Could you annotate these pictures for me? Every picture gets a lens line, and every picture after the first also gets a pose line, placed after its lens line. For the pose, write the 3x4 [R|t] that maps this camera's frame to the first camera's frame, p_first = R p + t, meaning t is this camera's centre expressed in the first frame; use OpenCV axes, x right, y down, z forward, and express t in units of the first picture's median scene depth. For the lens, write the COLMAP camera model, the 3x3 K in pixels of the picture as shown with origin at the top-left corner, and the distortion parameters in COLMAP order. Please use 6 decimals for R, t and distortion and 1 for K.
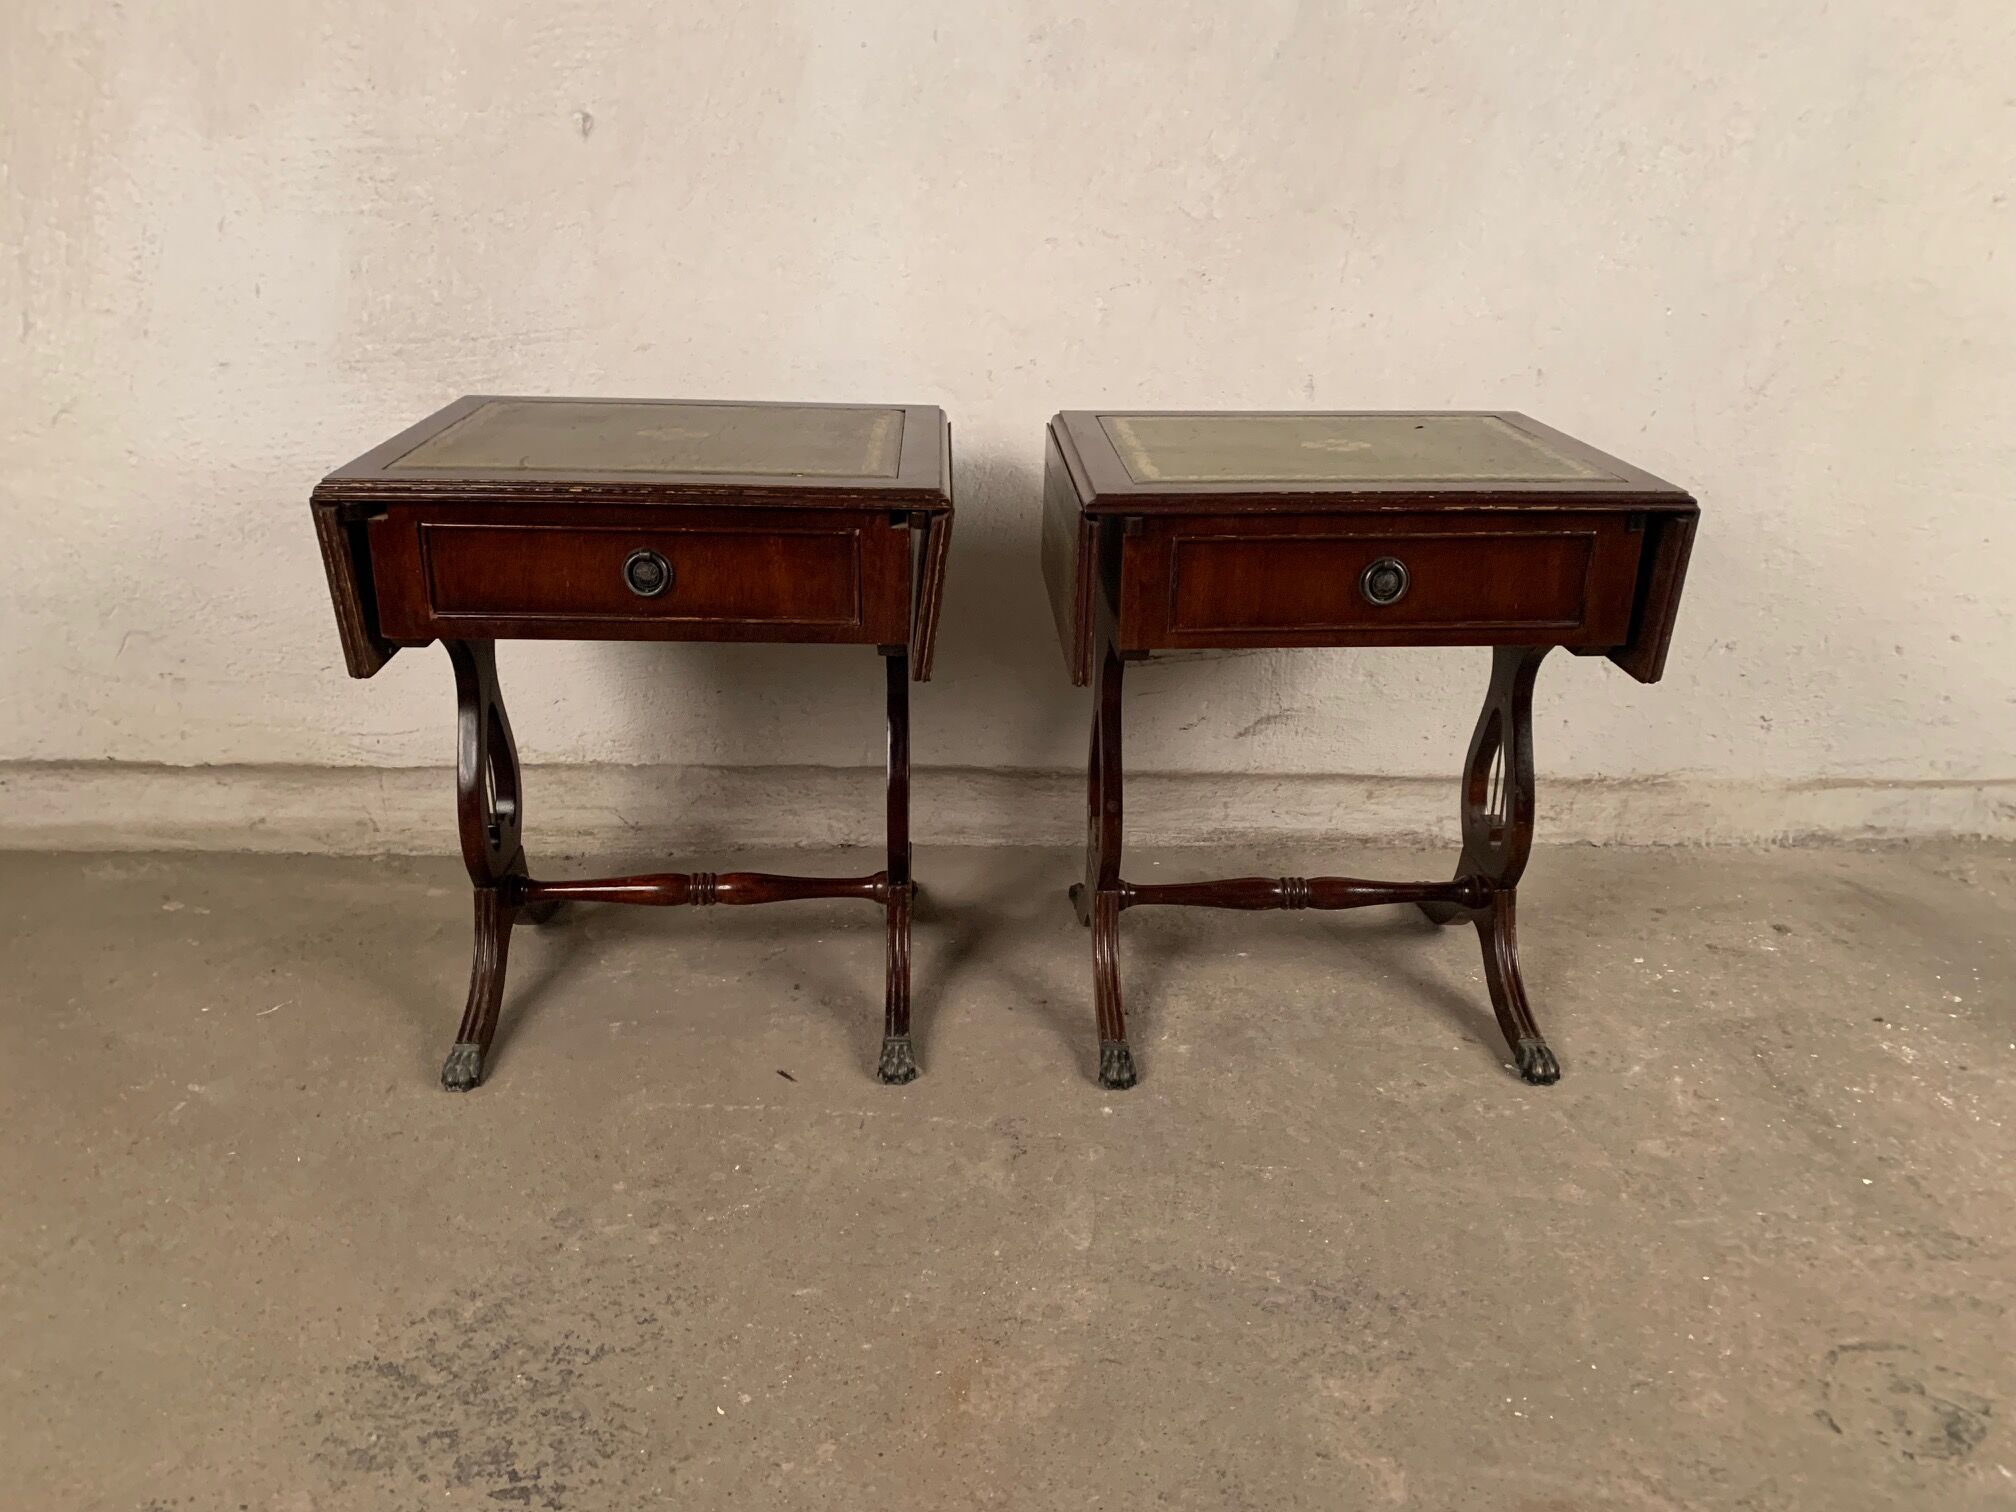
lens RADIAL K [[1554.0, 0, 1008.7], [0, 1554.0, 743.9], [0, 0, 1]] dist [0.012638, 0.005899]
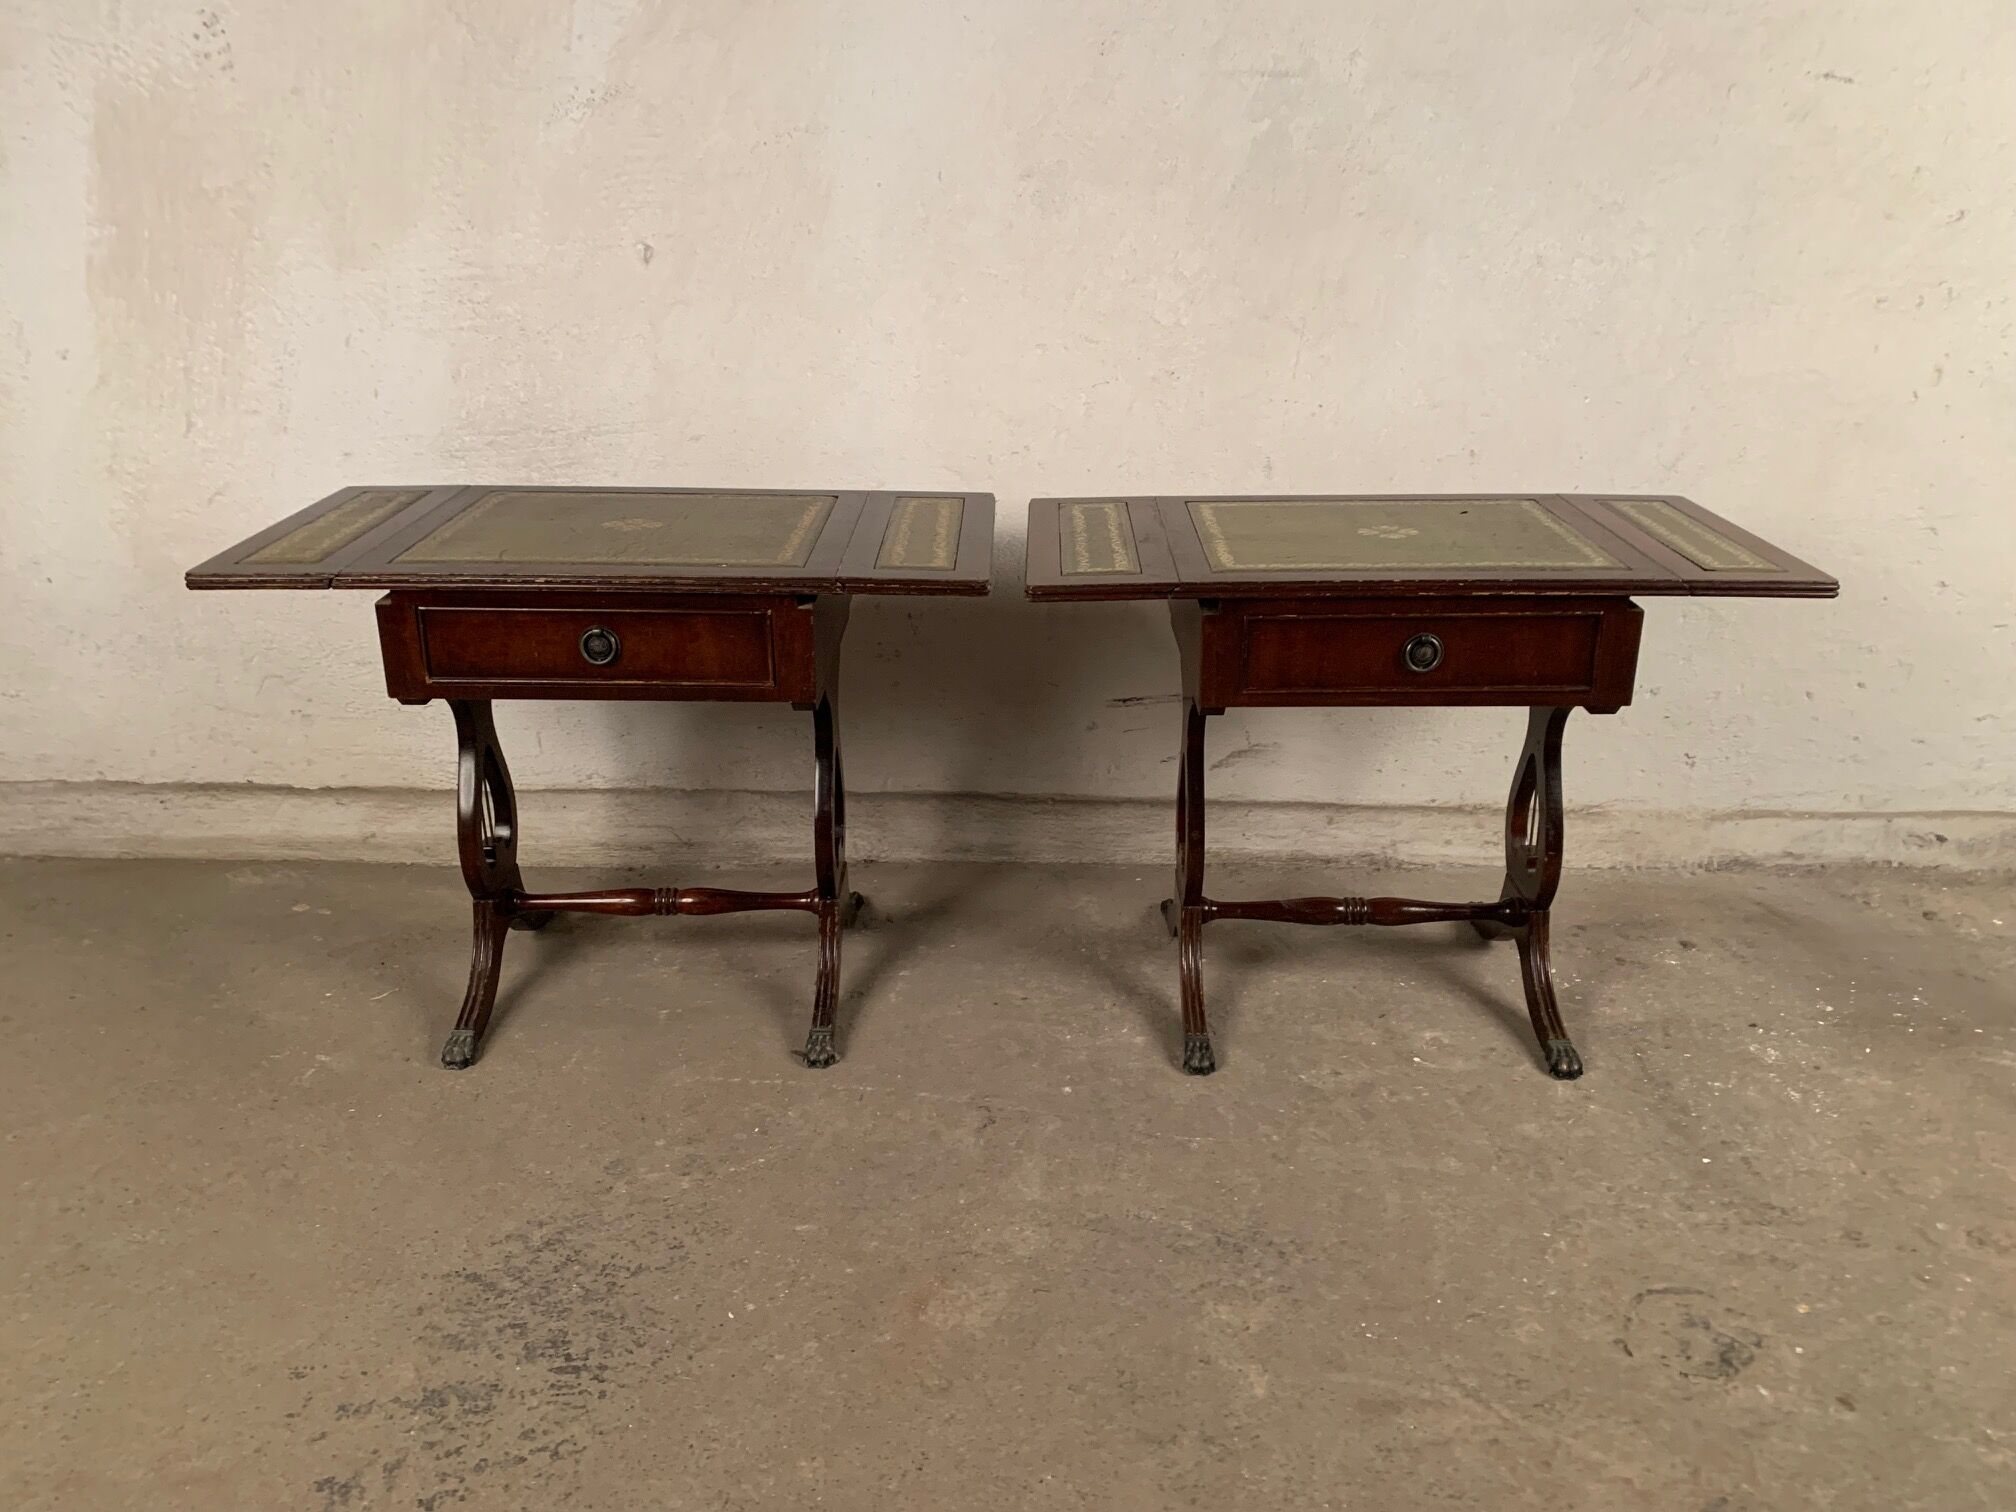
lens RADIAL K [[1553.6, 0, 1005.7], [0, 1553.6, 734.9], [0, 0, 1]] dist [0.013196, 0.003595]
pose [[0.998485, 0.005844, -0.054712, 0.069817], [-0.006294, 0.999948, -0.008049, -0.023066], [0.054662, 0.008381, 0.998470, -0.169424]]
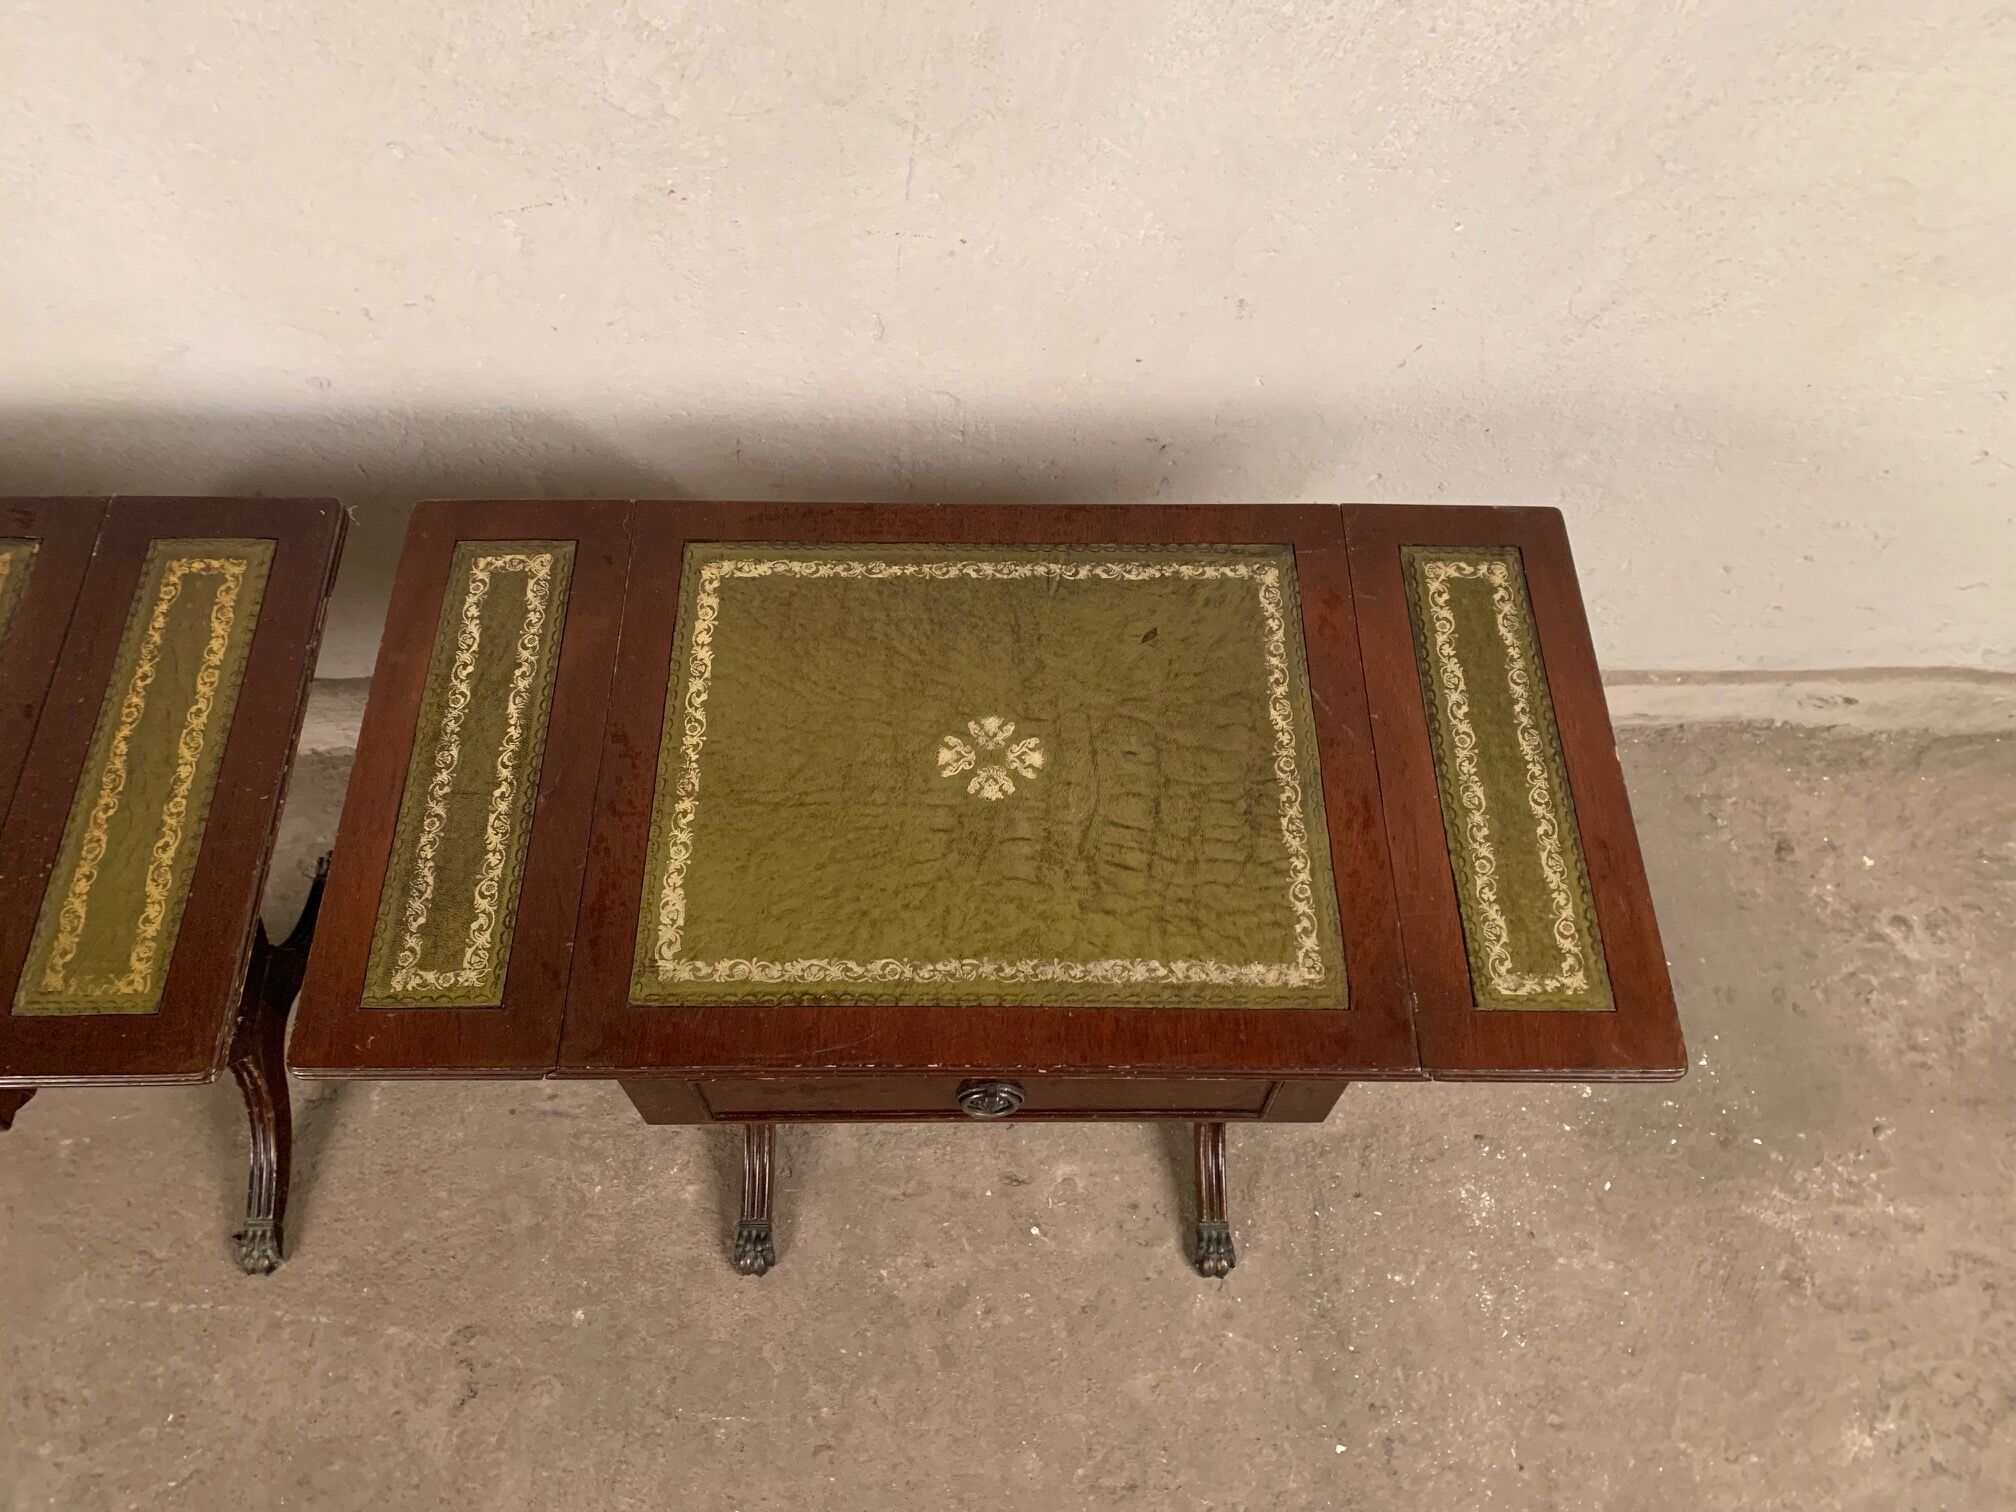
lens RADIAL K [[1559.6, 0, 993.8], [0, 1559.6, 763.3], [0, 0, 1]] dist [0.010183, 0.000587]
pose [[0.999614, 0.024986, -0.012136, 0.277664], [-0.011602, 0.772513, 0.634893, -0.546299], [0.025239, -0.634507, 0.772505, 0.426852]]
